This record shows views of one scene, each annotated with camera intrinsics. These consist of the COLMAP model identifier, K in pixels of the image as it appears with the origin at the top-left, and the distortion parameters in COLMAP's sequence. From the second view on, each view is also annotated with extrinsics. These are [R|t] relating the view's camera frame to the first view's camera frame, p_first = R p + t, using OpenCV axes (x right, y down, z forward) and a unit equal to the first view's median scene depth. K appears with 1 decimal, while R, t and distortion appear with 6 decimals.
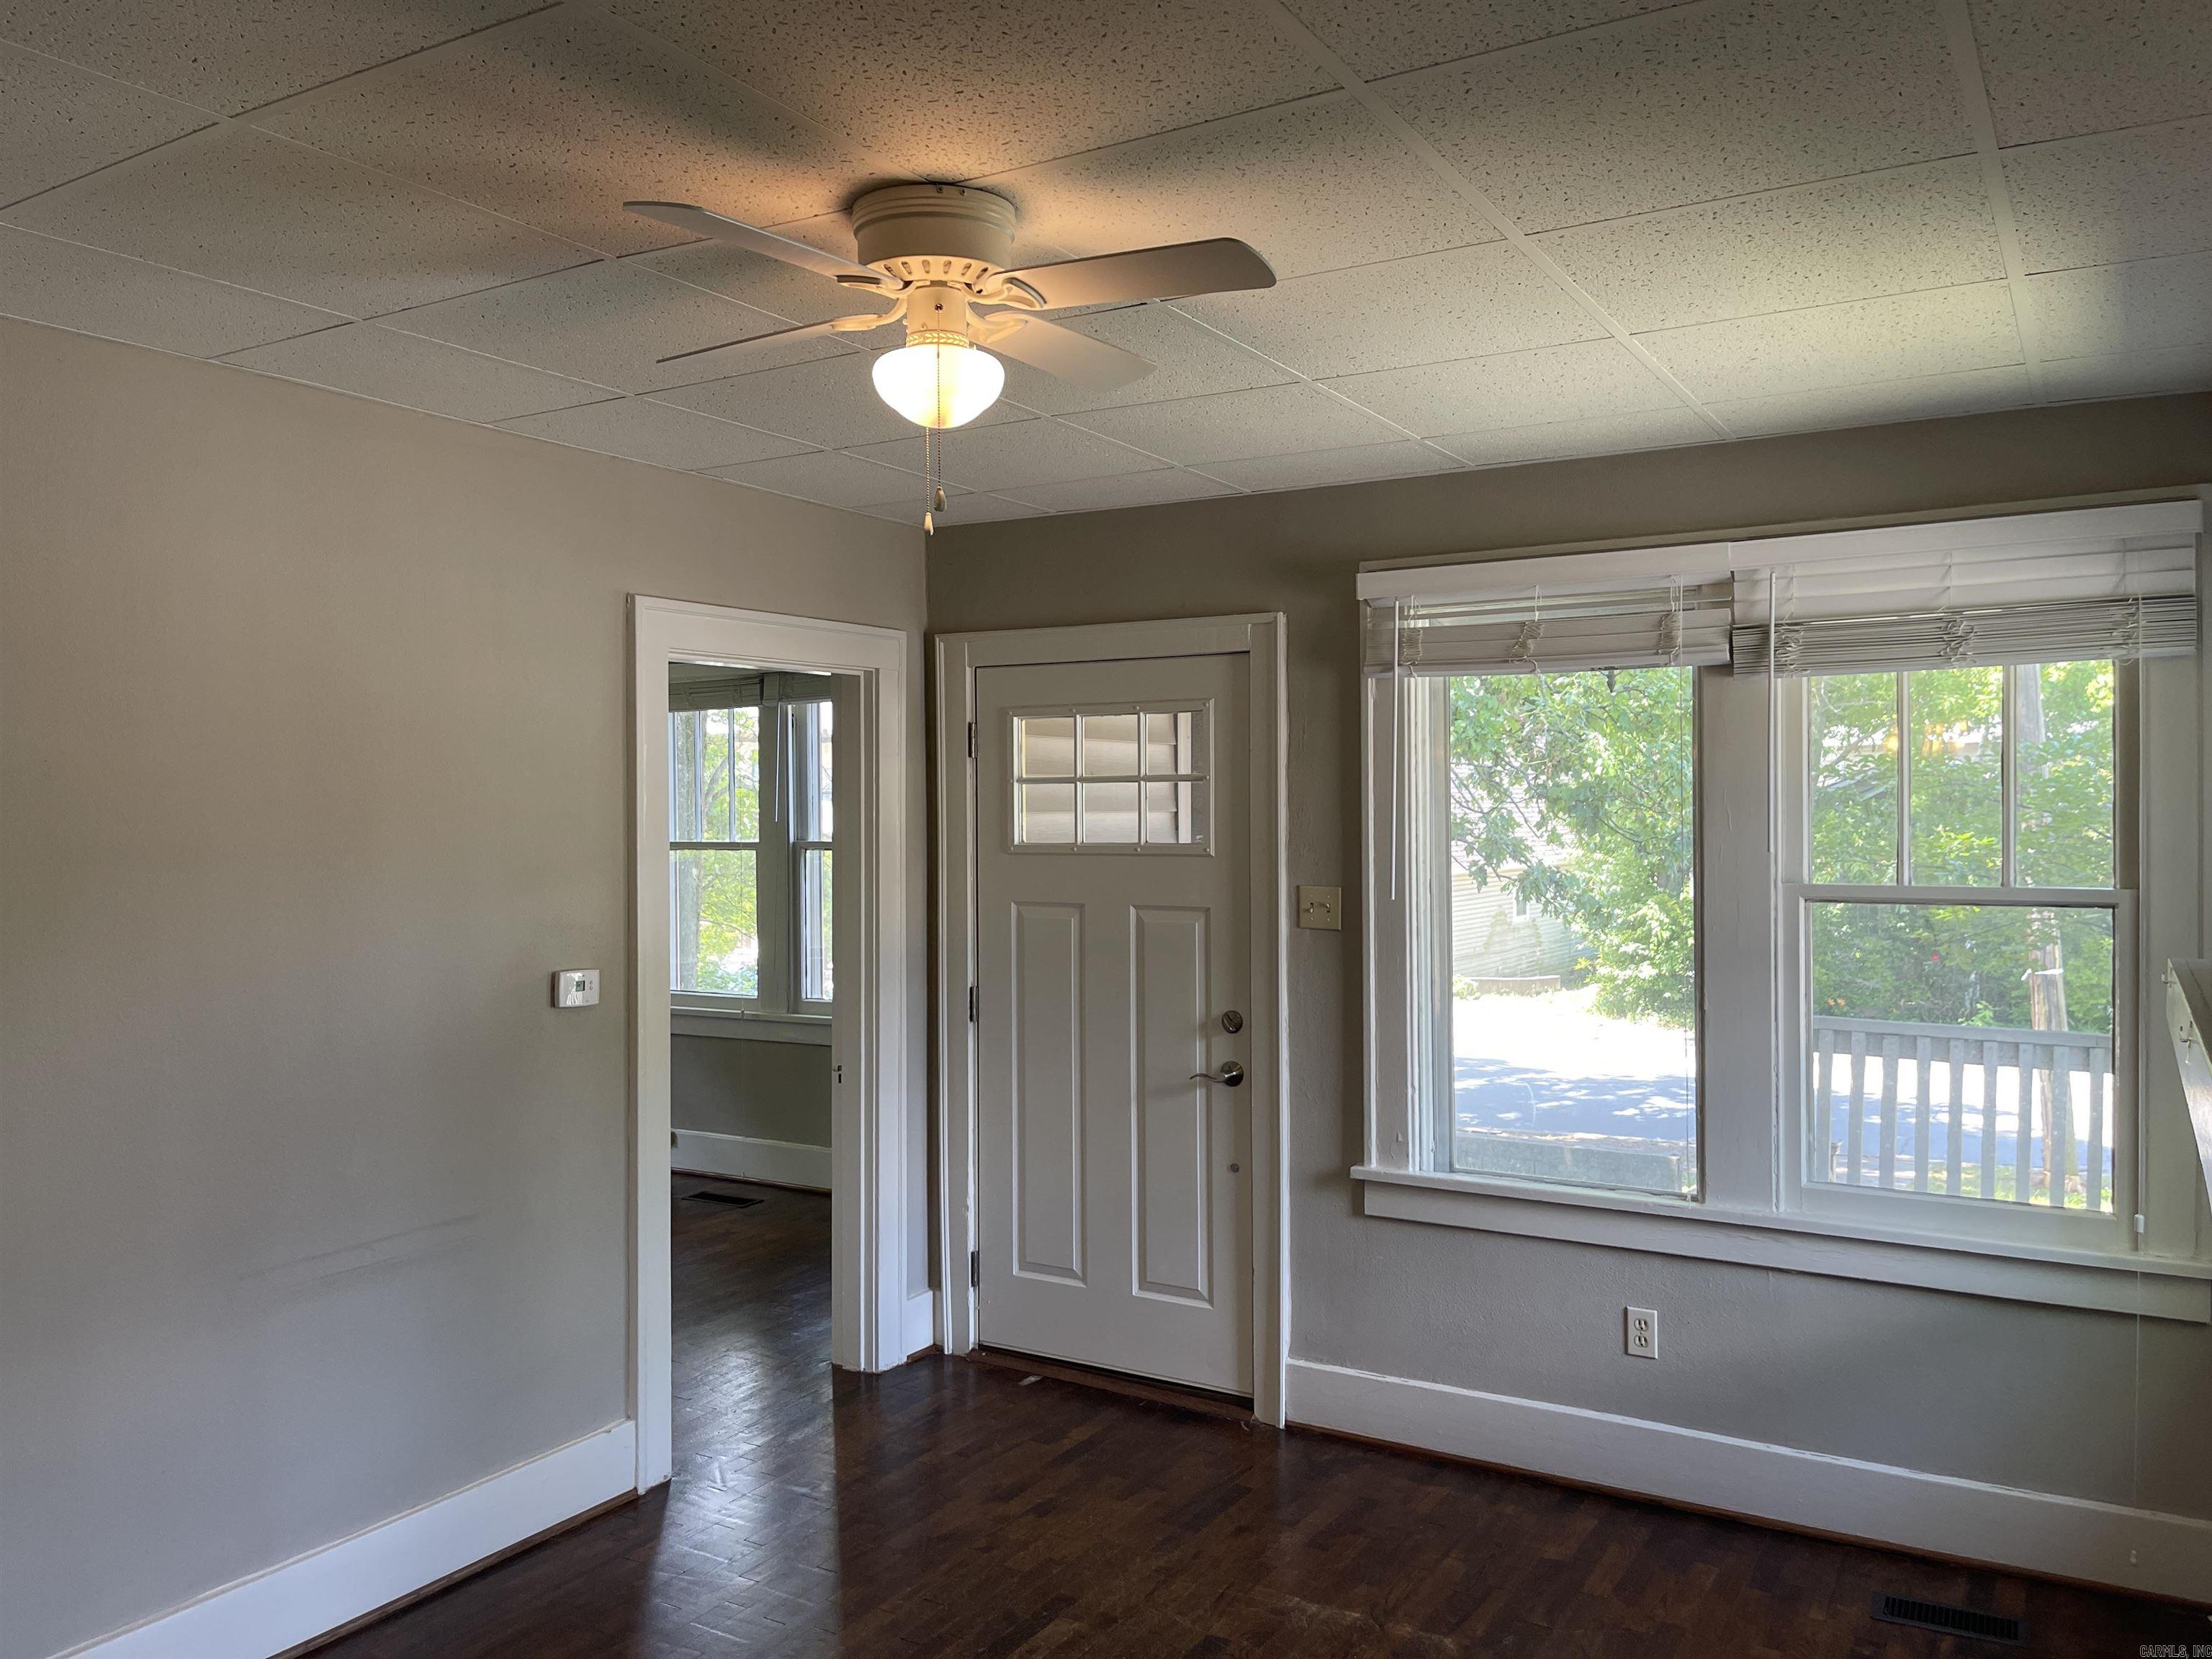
lens RADIAL K [[1698.7, 0, 1069.0], [0, 1698.7, 826.8], [0, 0, 1]] dist [0.065257, -0.082011]
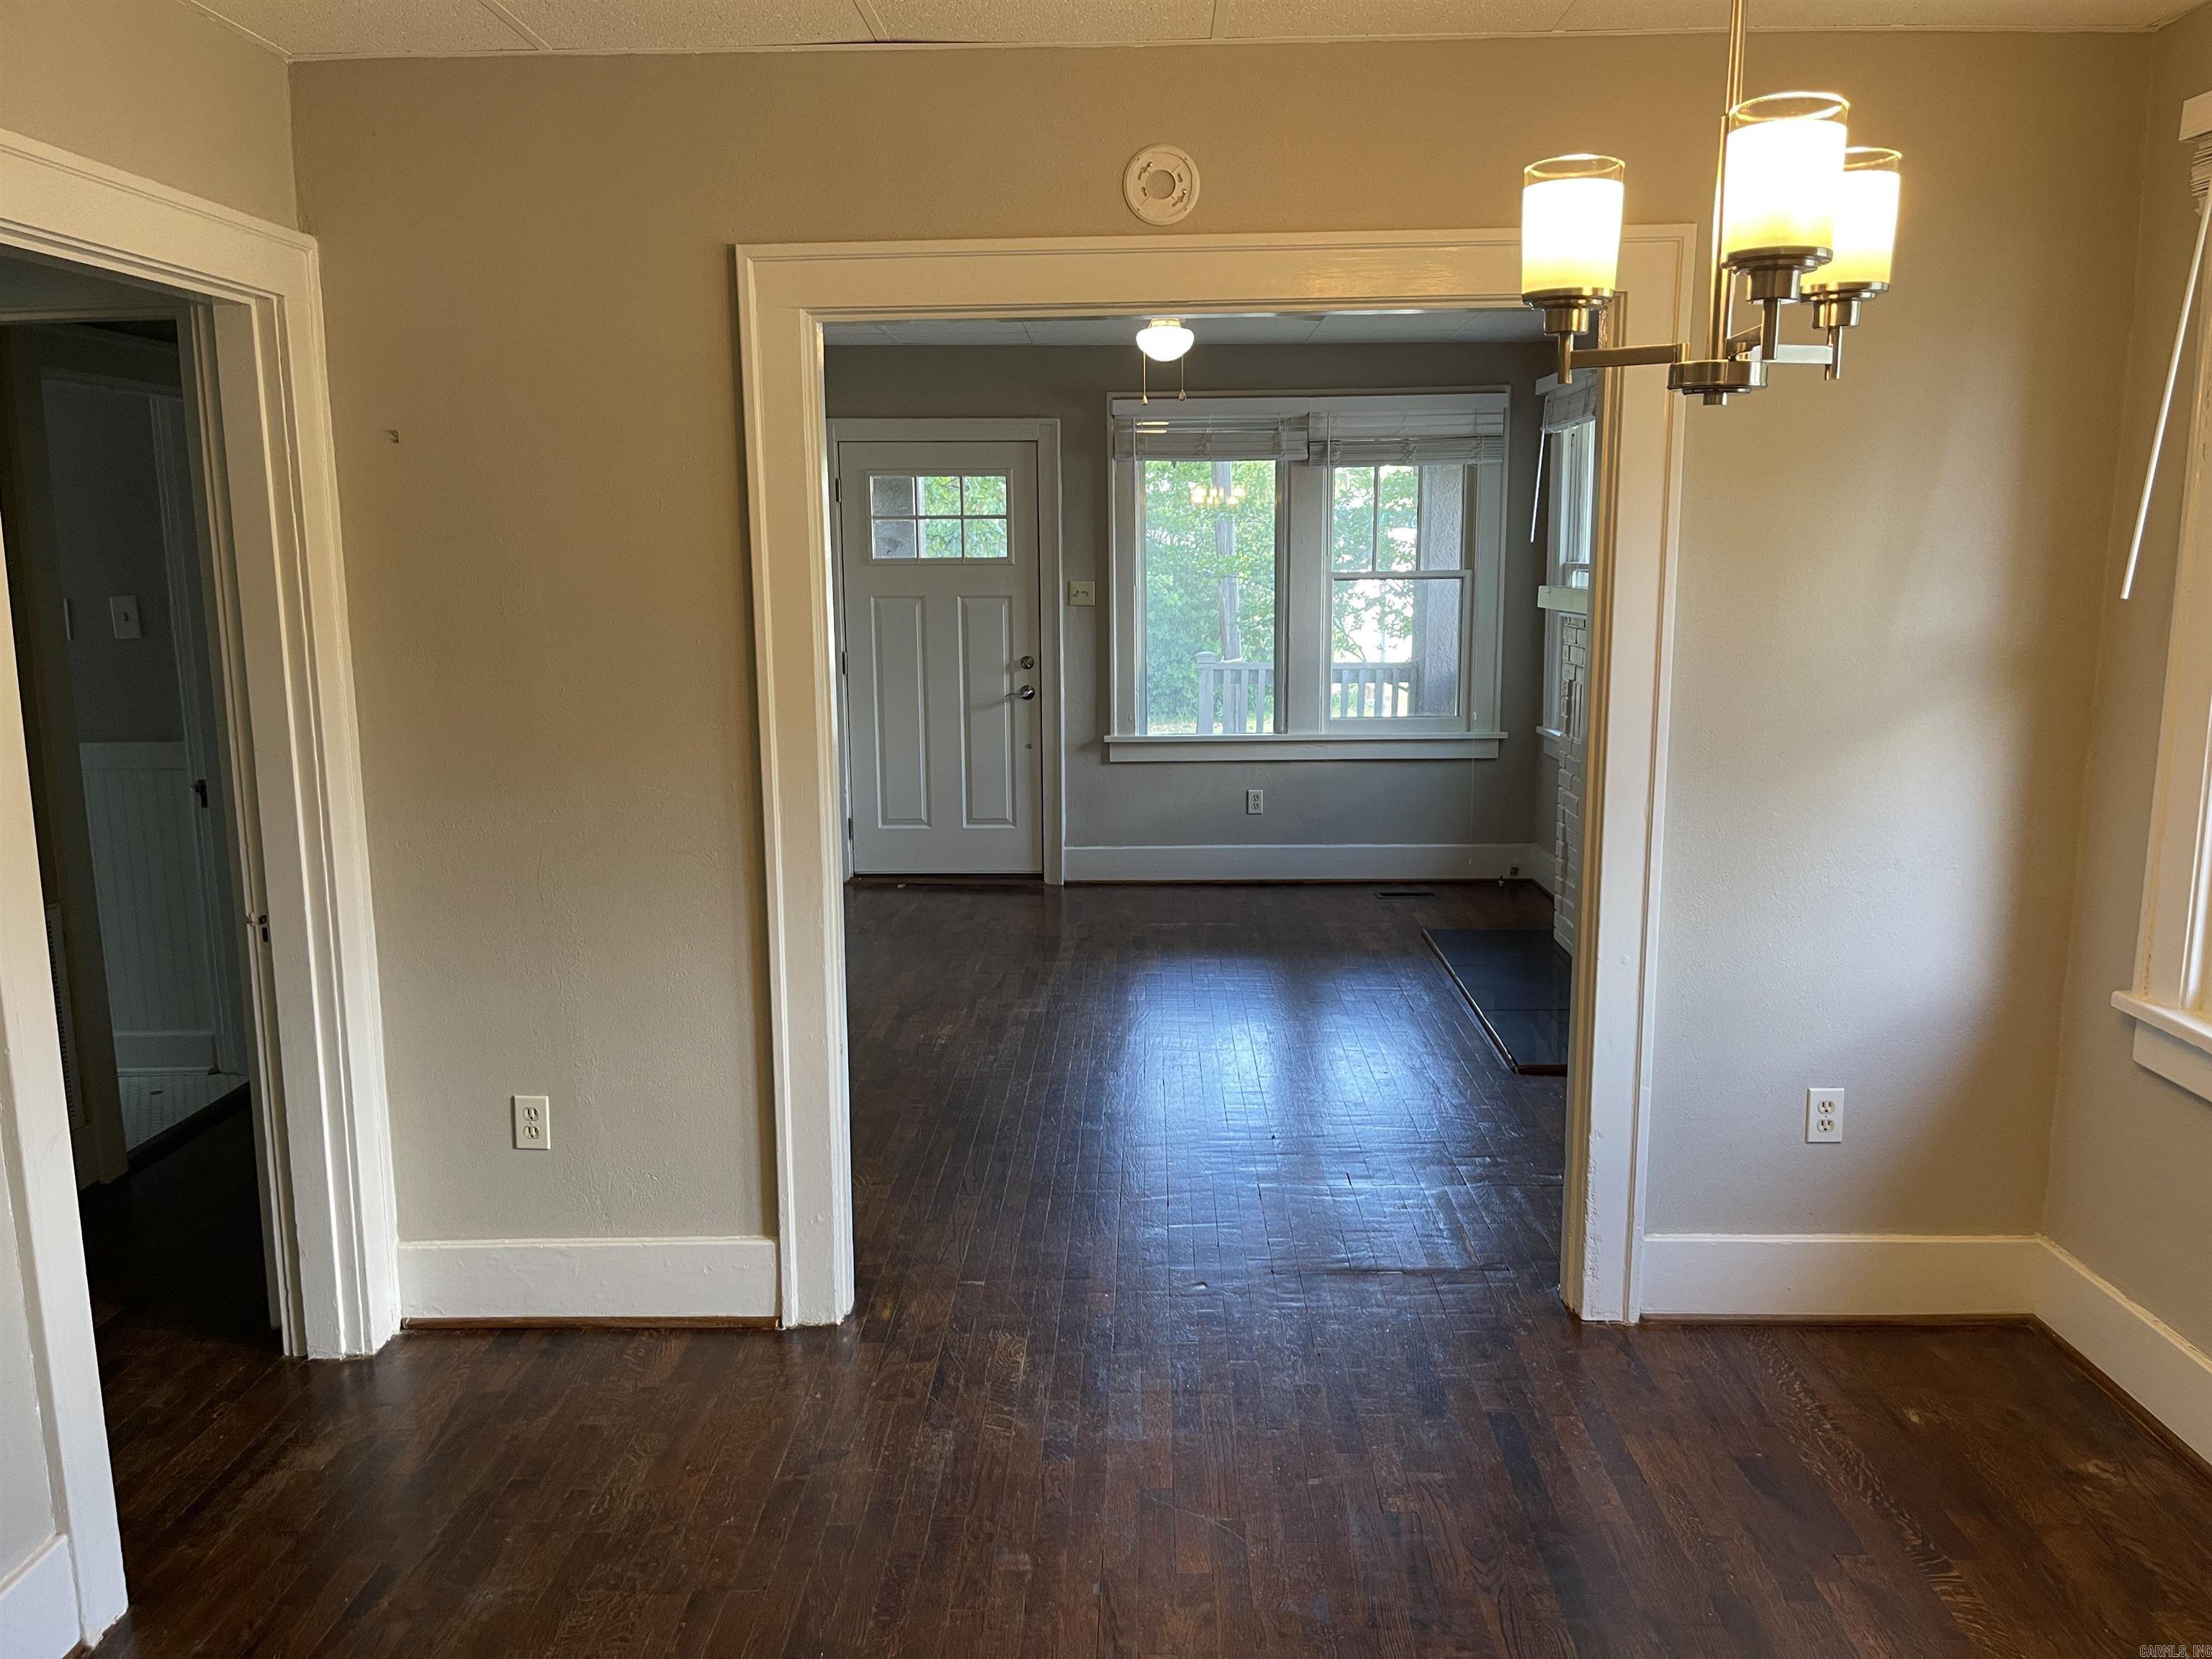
lens RADIAL K [[1698.7, 0, 1105.2], [0, 1698.7, 831.4], [0, 0, 1]] dist [0.065257, -0.082011]
pose [[0.860990, -0.091233, 0.500372, -0.748340], [0.010361, 0.986723, 0.162083, 0.006261], [-0.508516, -0.134368, 0.850504, -0.551772]]
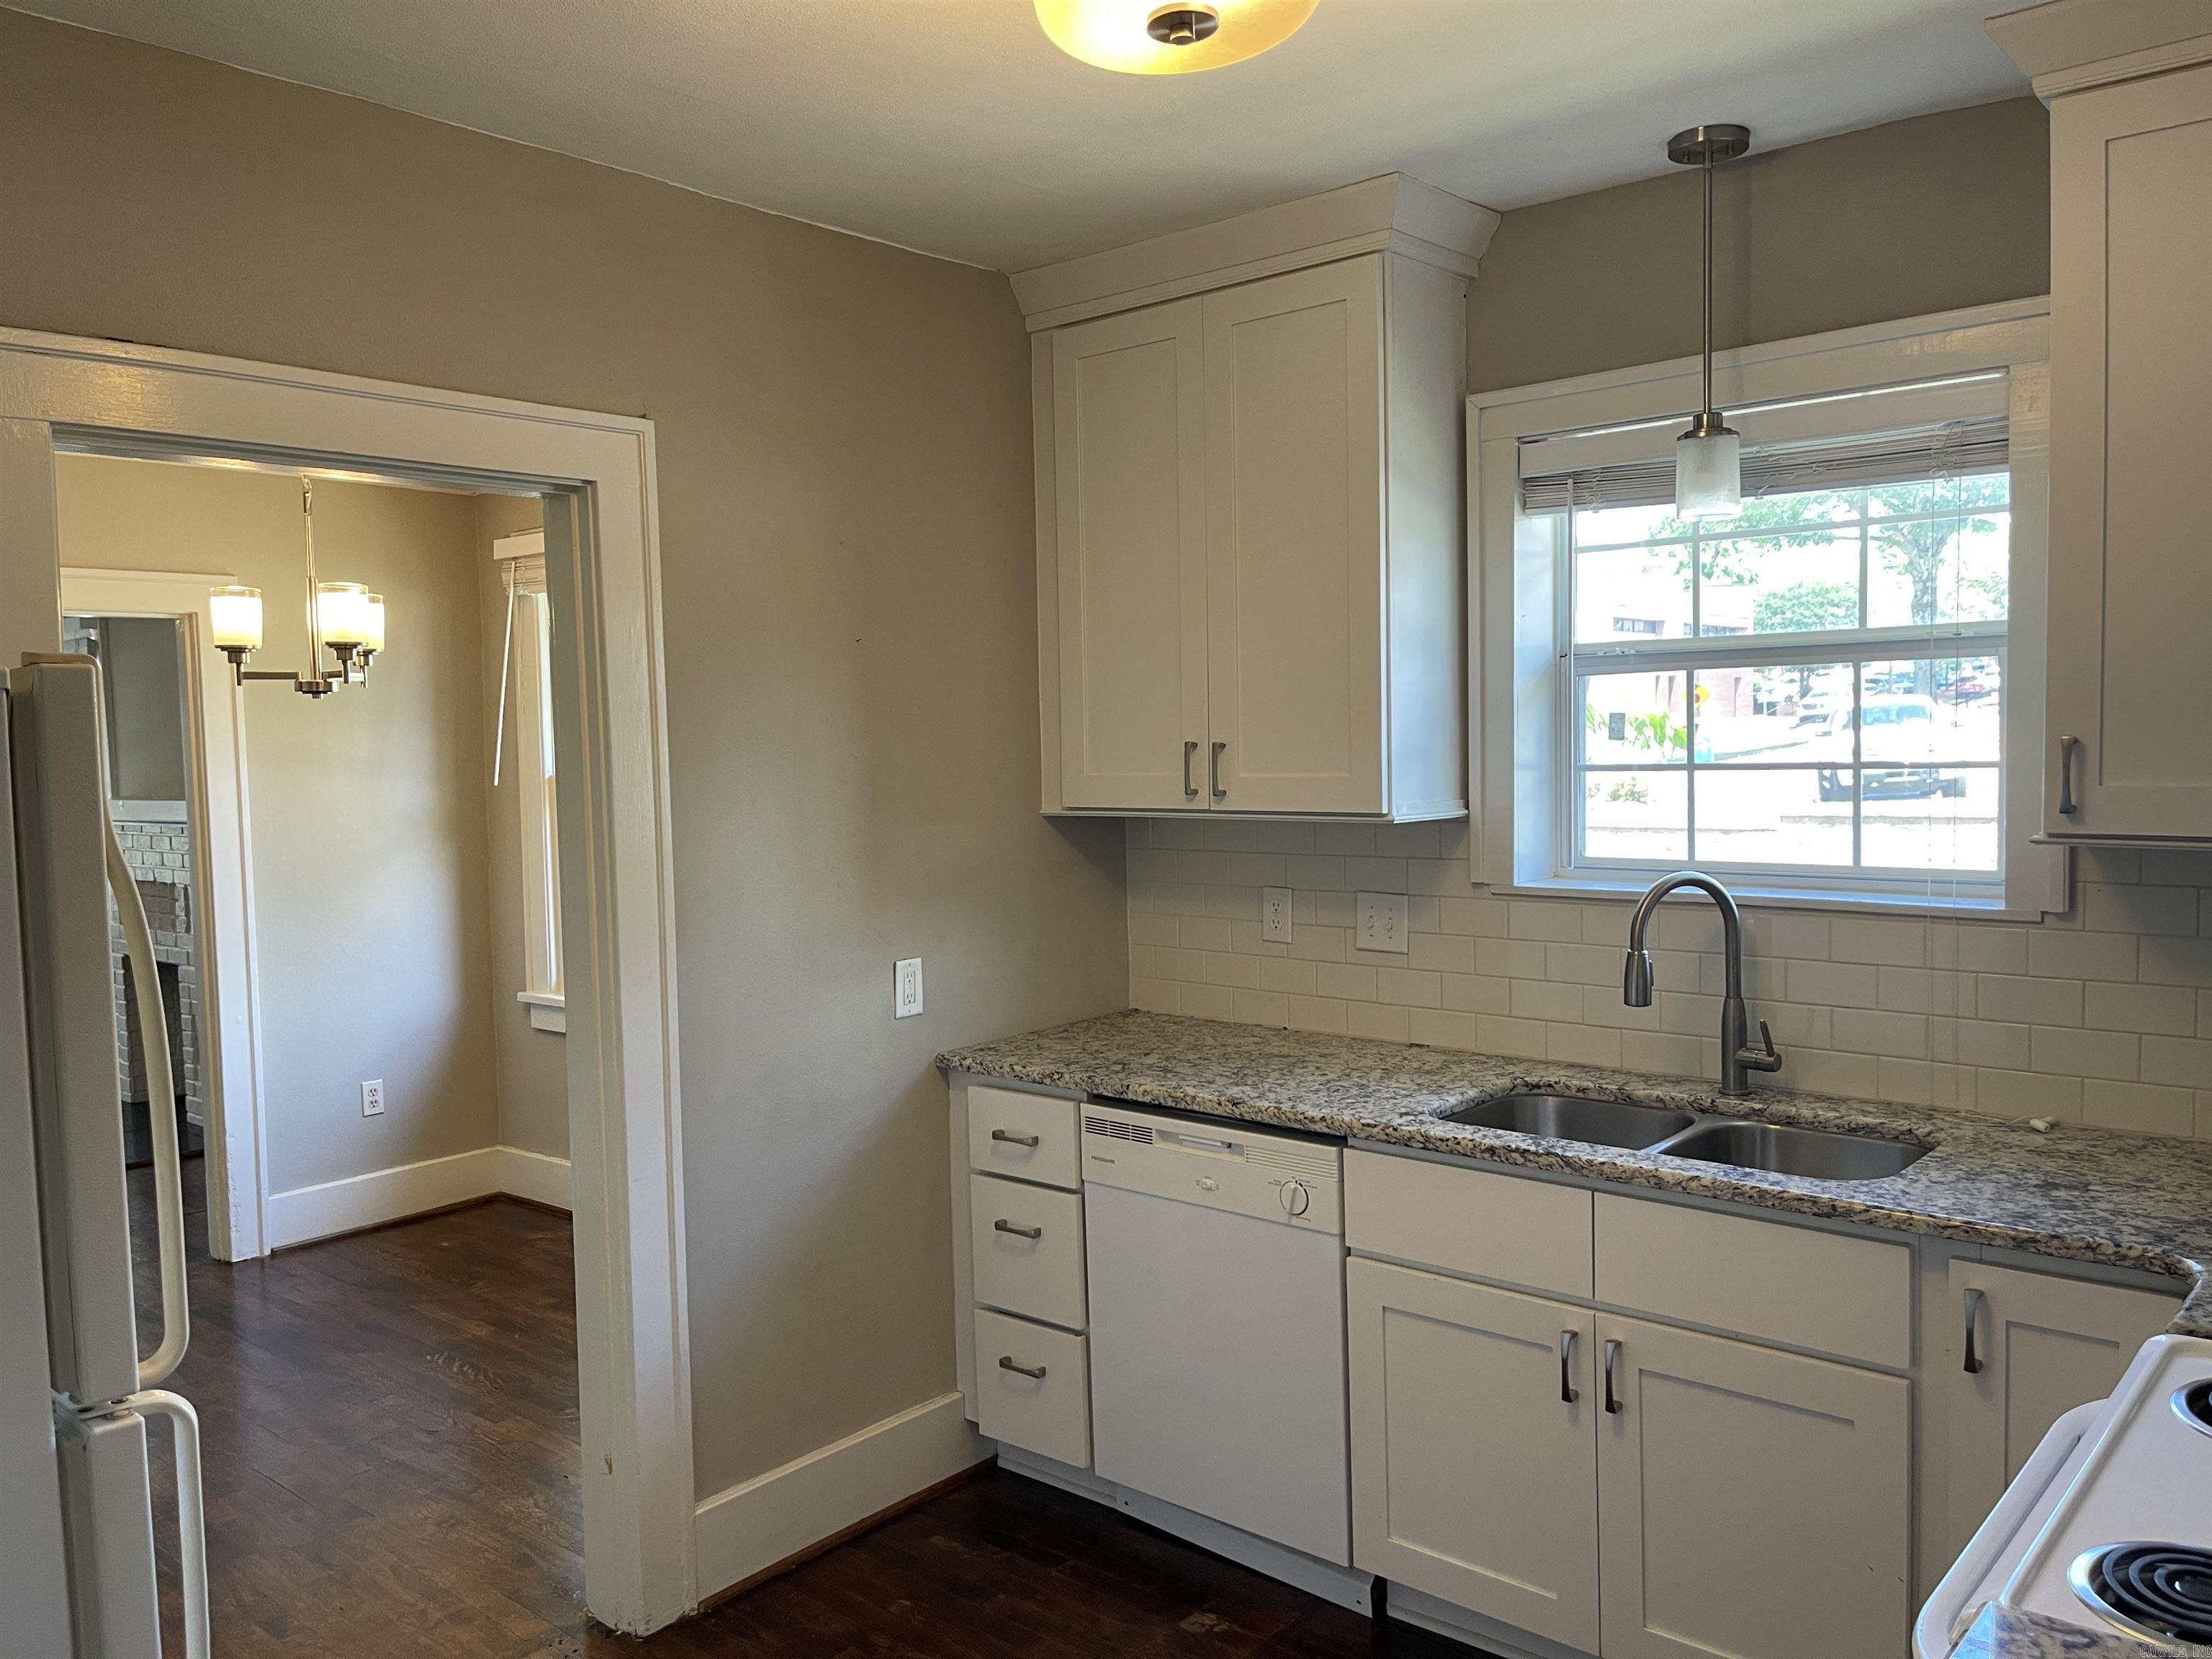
lens RADIAL K [[1698.7, 0, 1119.0], [0, 1698.7, 831.7], [0, 0, 1]] dist [0.065257, -0.082011]
pose [[0.160991, -0.055241, 0.985409, -2.807052], [0.030591, 0.998232, 0.050962, 0.027135], [-0.986482, 0.021940, 0.162396, -1.721353]]
